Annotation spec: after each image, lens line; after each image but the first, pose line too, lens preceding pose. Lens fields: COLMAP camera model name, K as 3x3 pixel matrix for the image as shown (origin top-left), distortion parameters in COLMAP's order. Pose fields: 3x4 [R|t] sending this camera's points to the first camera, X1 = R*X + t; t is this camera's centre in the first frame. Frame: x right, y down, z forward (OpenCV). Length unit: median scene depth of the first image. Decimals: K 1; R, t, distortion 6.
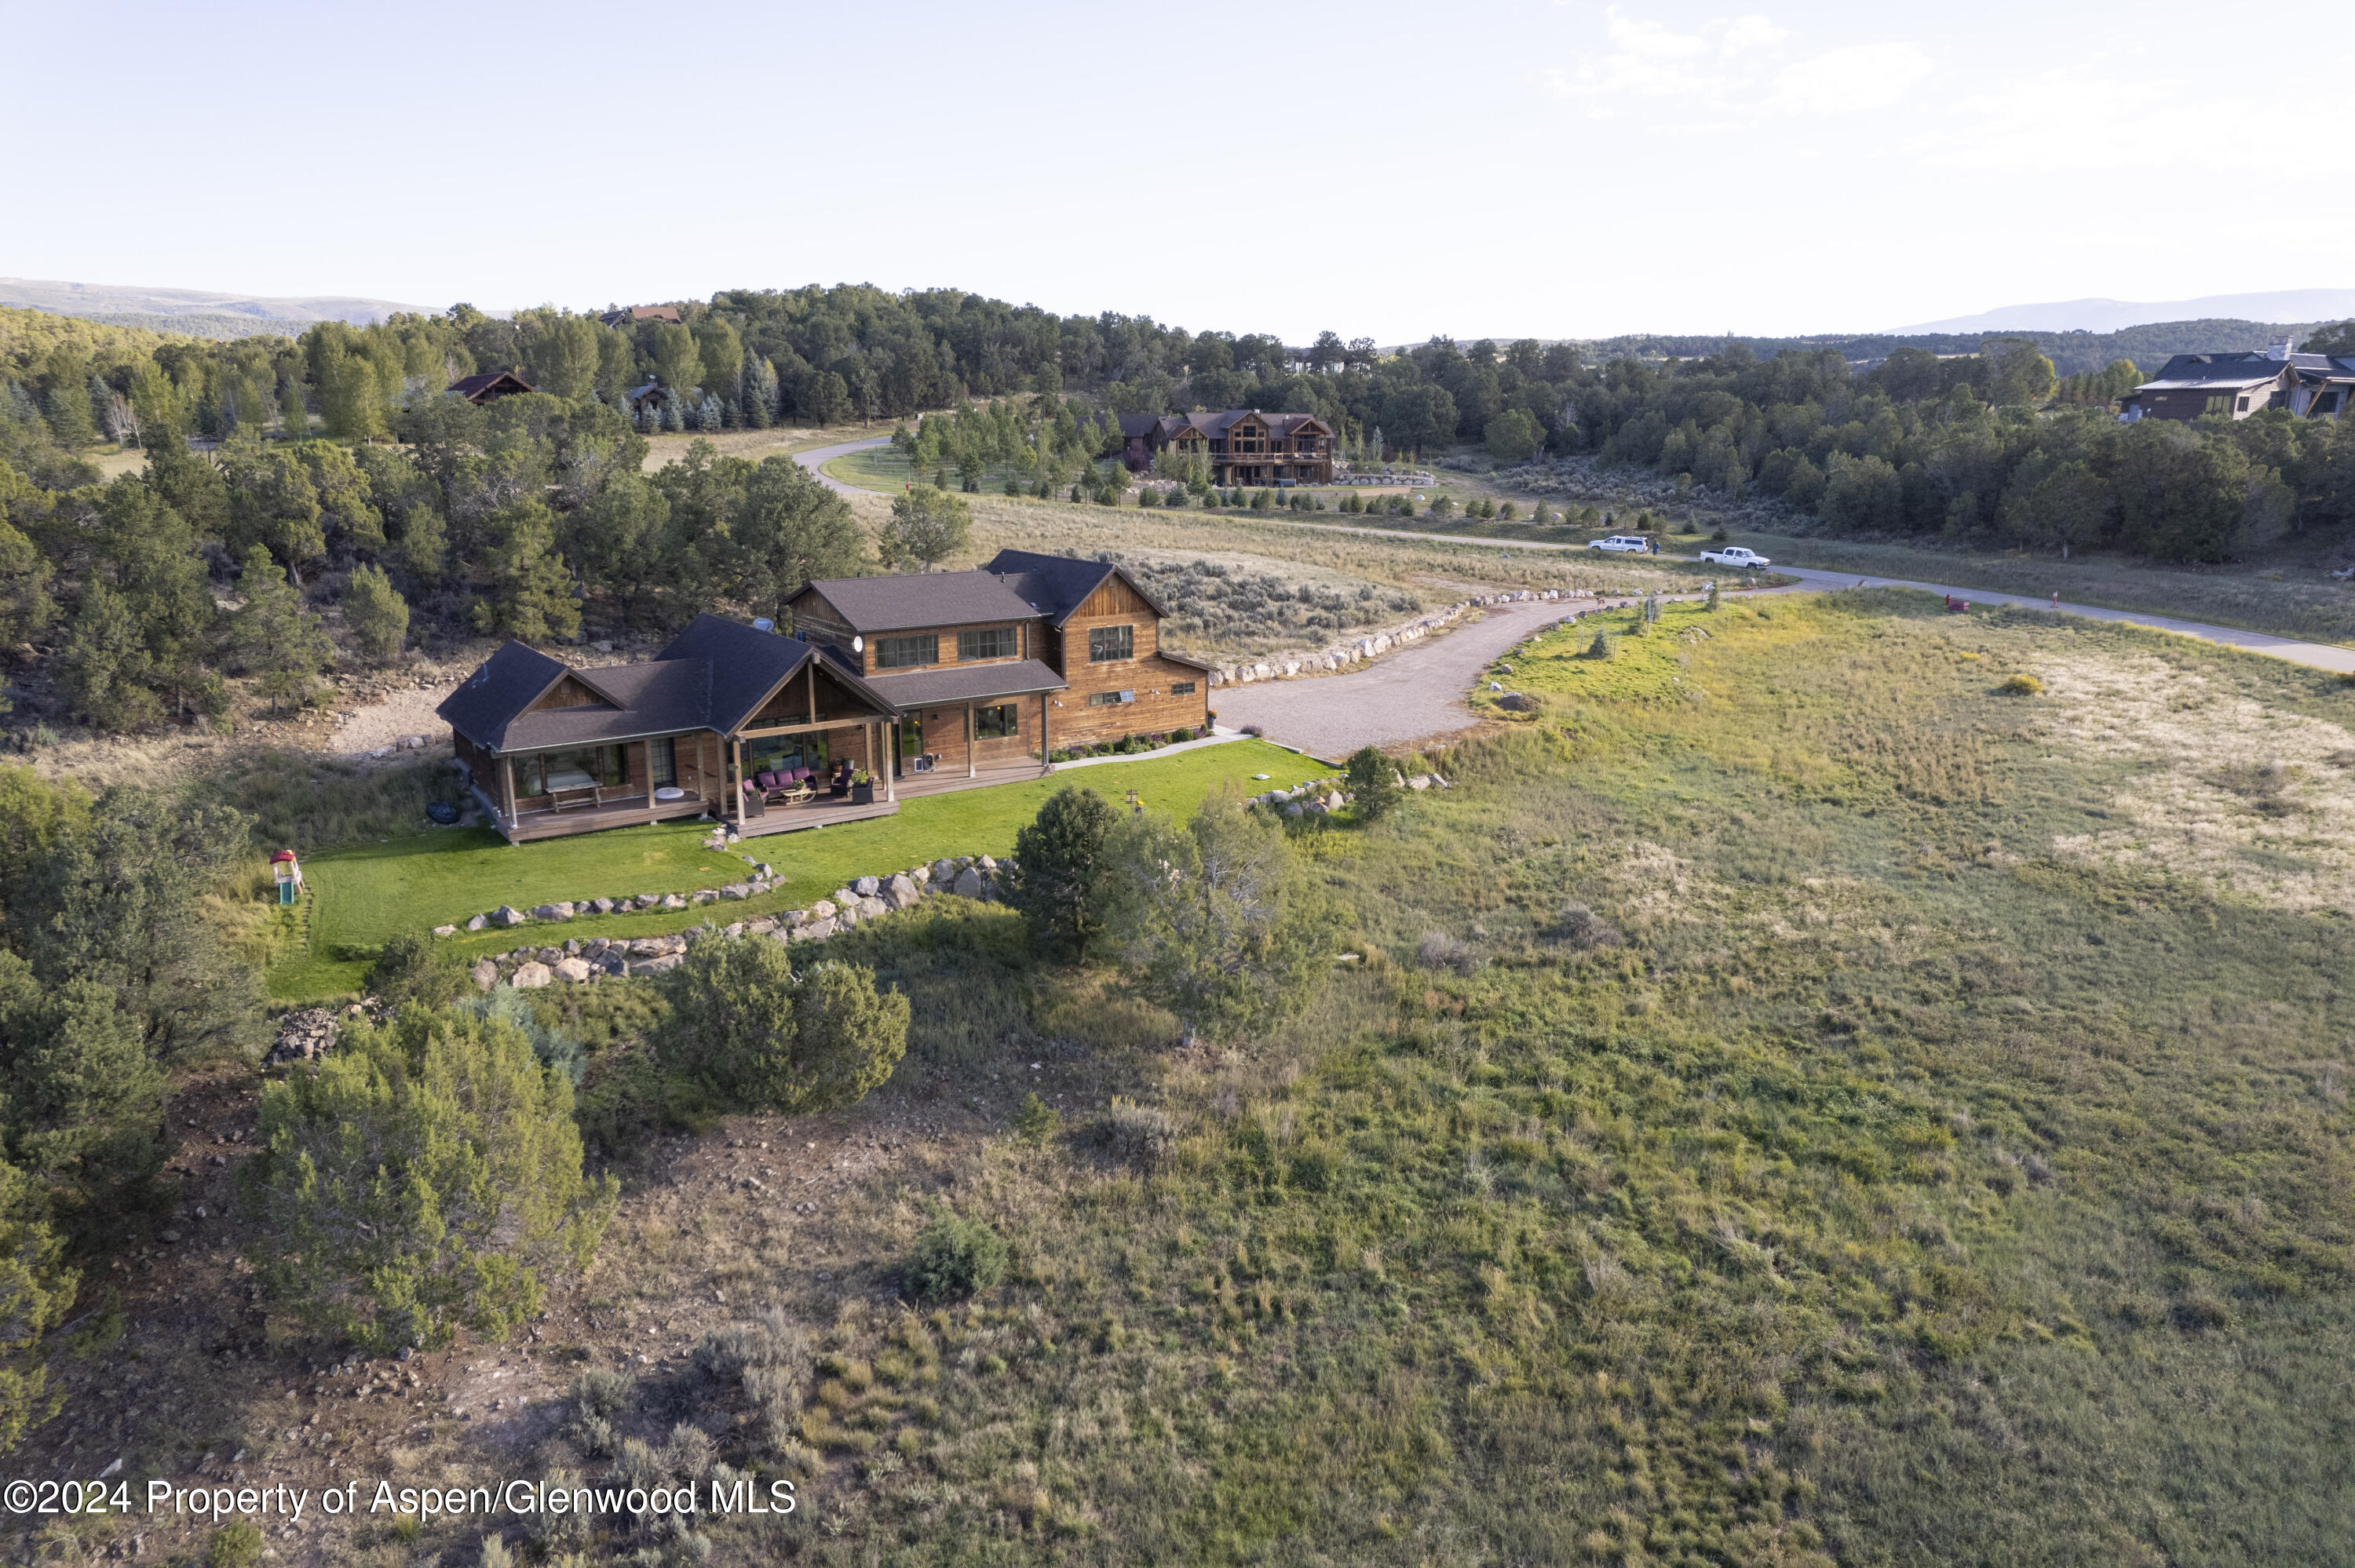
lens RADIAL K [[1503.2, 0, 1181.6], [0, 1503.2, 805.0], [0, 0, 1]] dist [-0.070819, 0.061863]
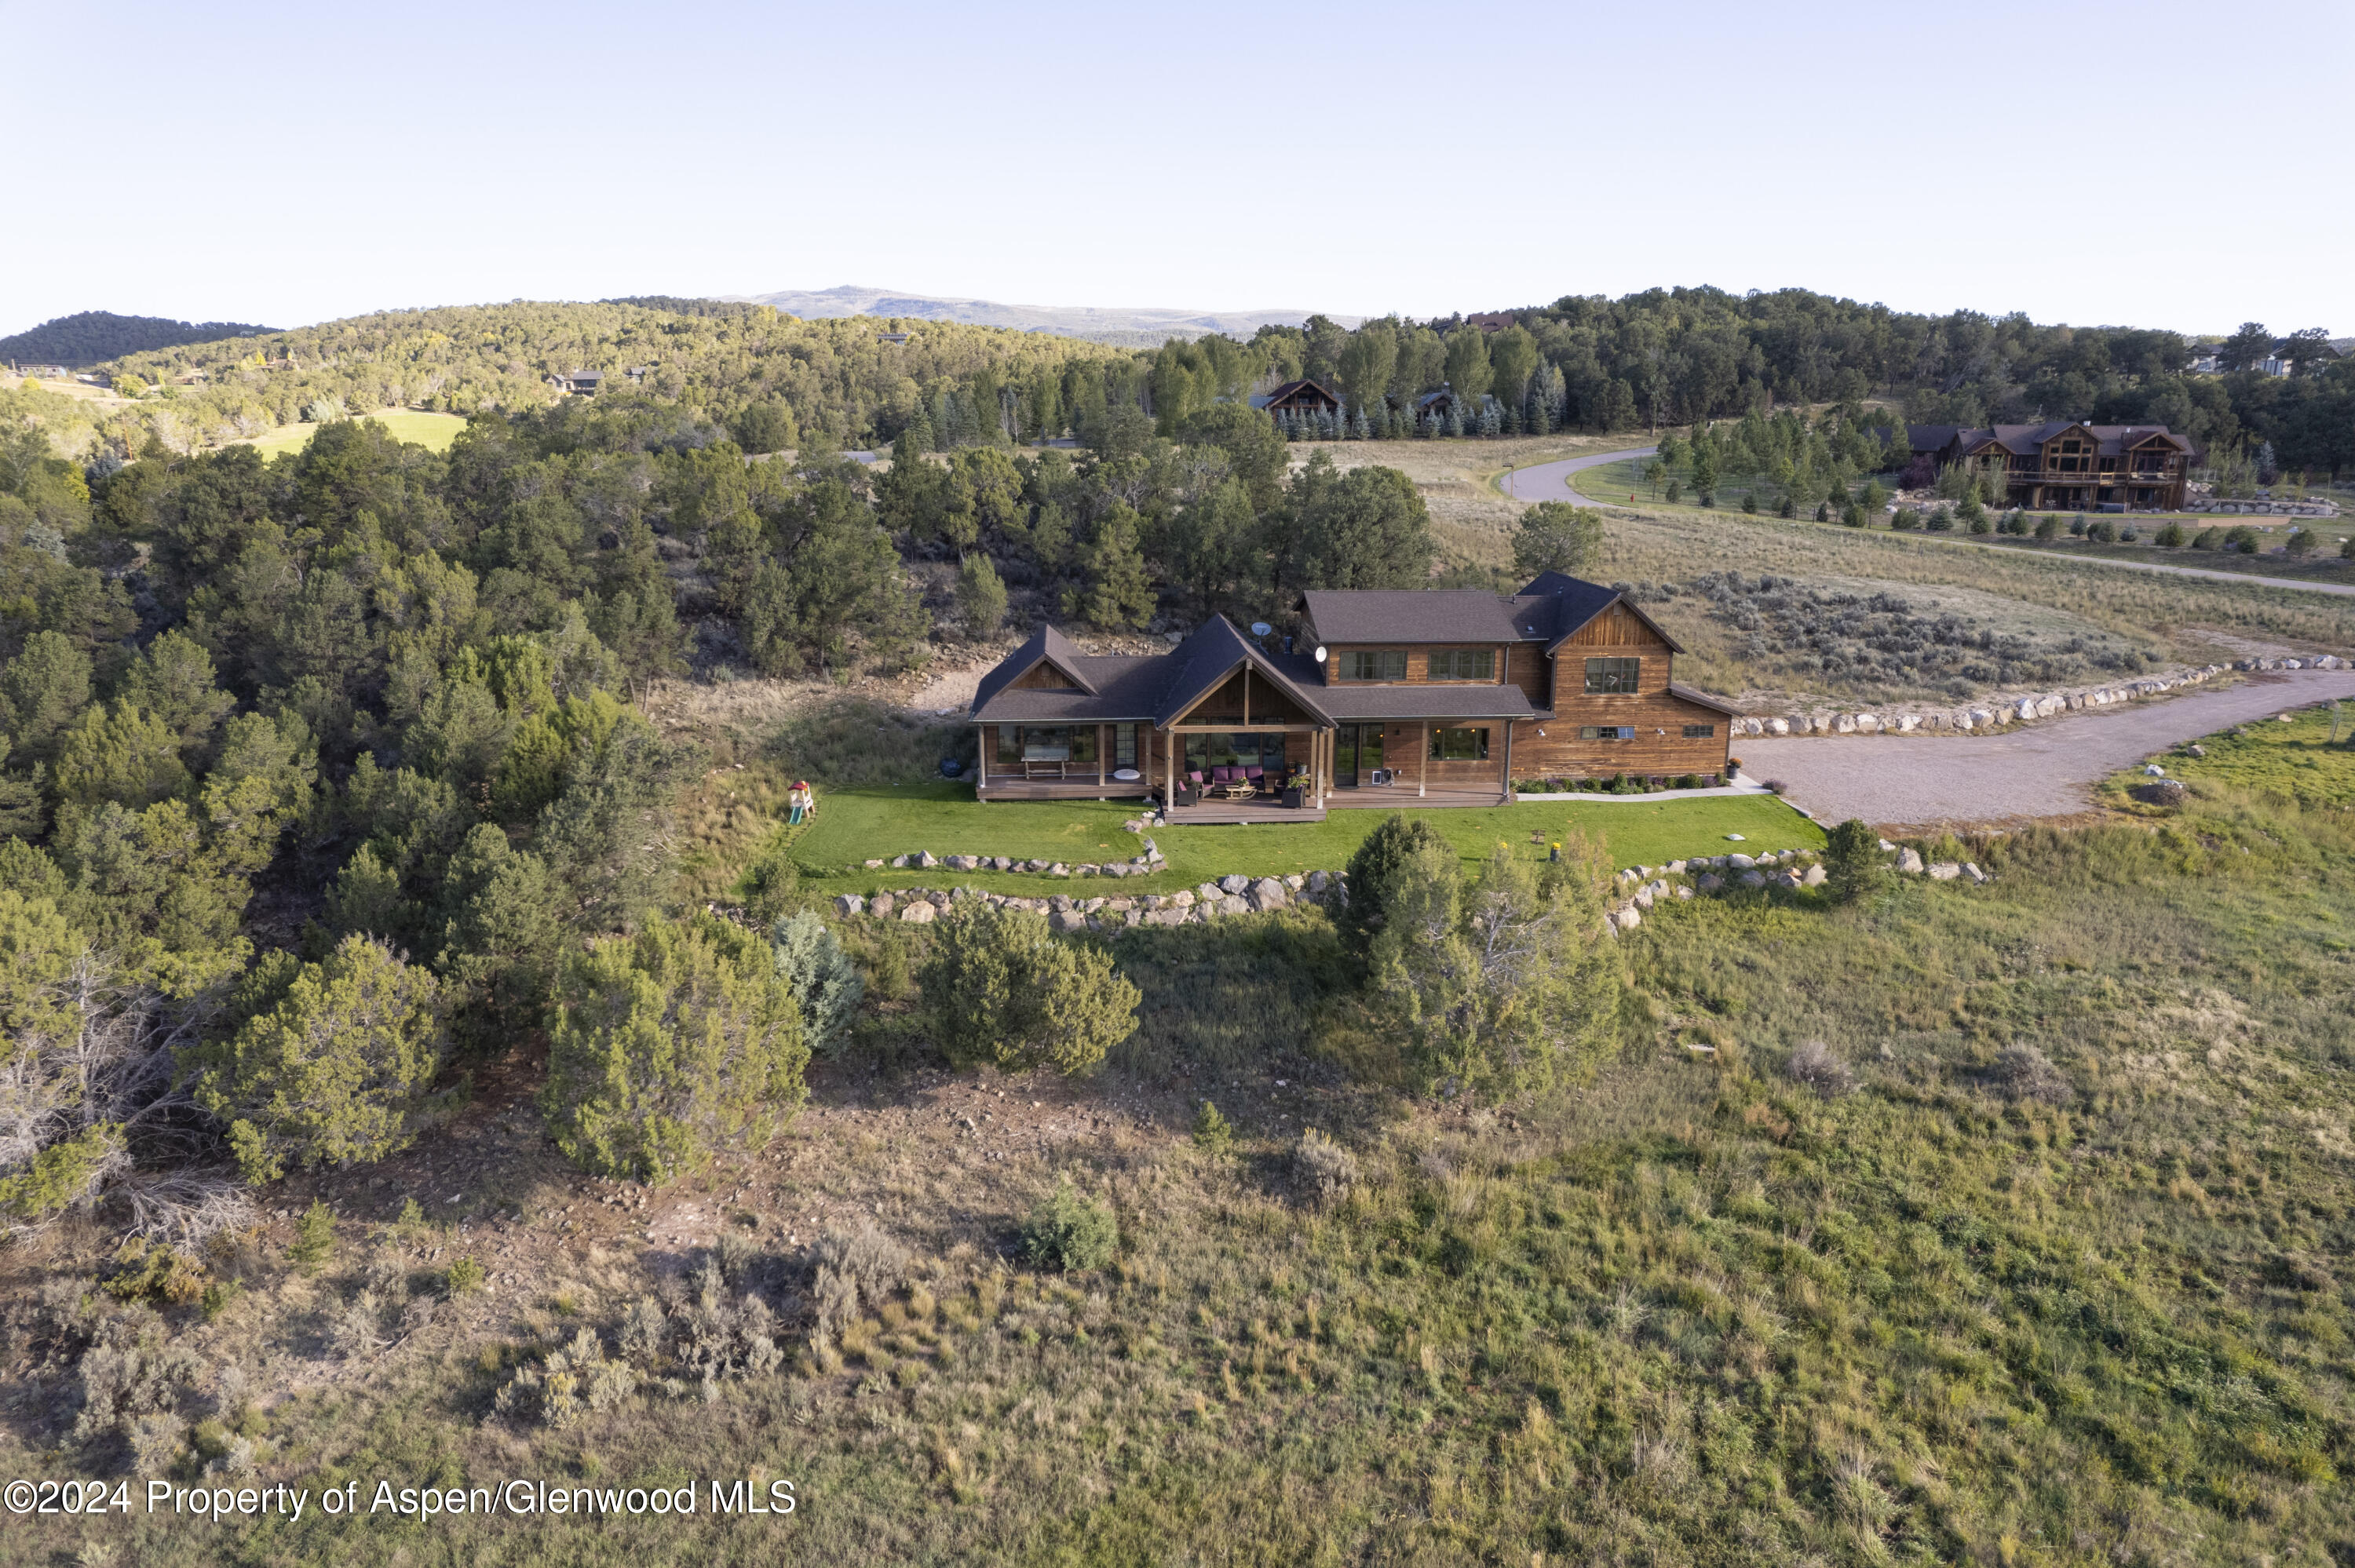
lens RADIAL K [[1503.2, 0, 1181.6], [0, 1503.2, 805.0], [0, 0, 1]] dist [-0.070819, 0.061863]
pose [[0.847644, 0.129922, -0.514413, 0.245515], [-0.130877, 0.990795, 0.034581, -0.027102], [0.514170, 0.038013, 0.856845, 0.066788]]
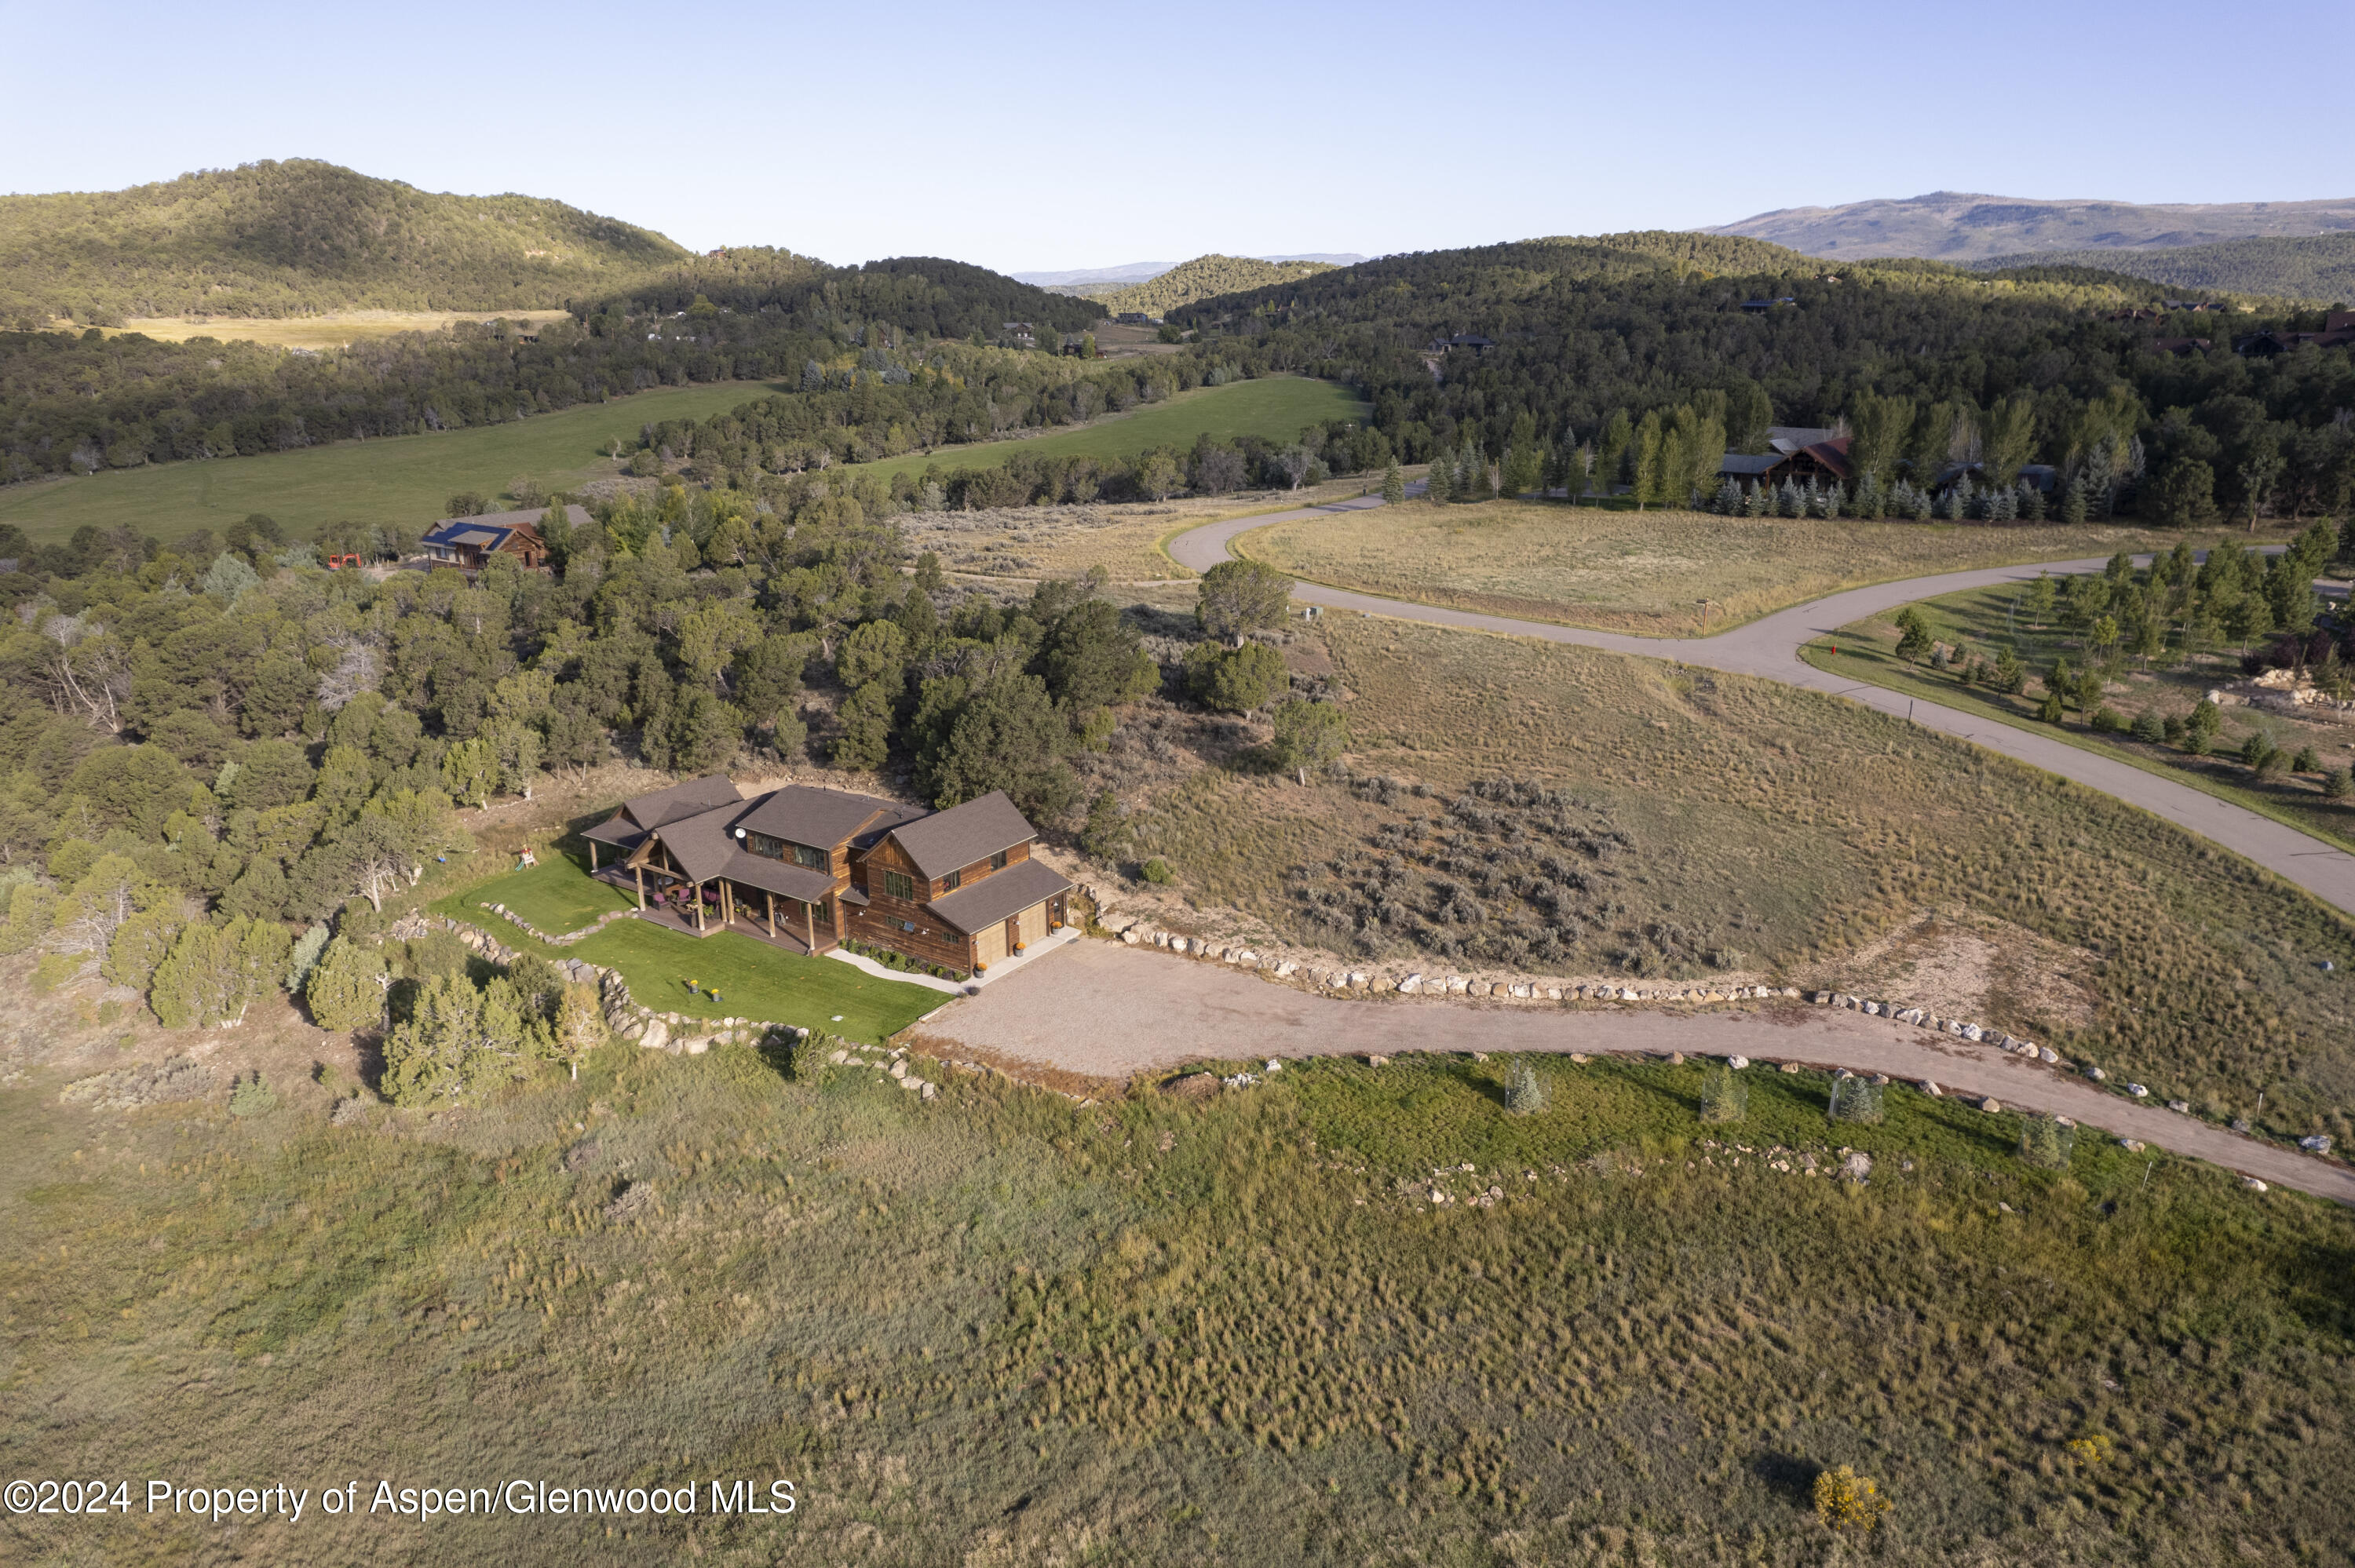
lens RADIAL K [[1503.2, 0, 1181.6], [0, 1503.2, 805.0], [0, 0, 1]] dist [-0.070819, 0.061863]
pose [[0.341744, 0.281388, -0.896678, 1.366658], [-0.234950, 0.949406, 0.208390, -0.576426], [0.909950, 0.139458, 0.390566, 0.787843]]
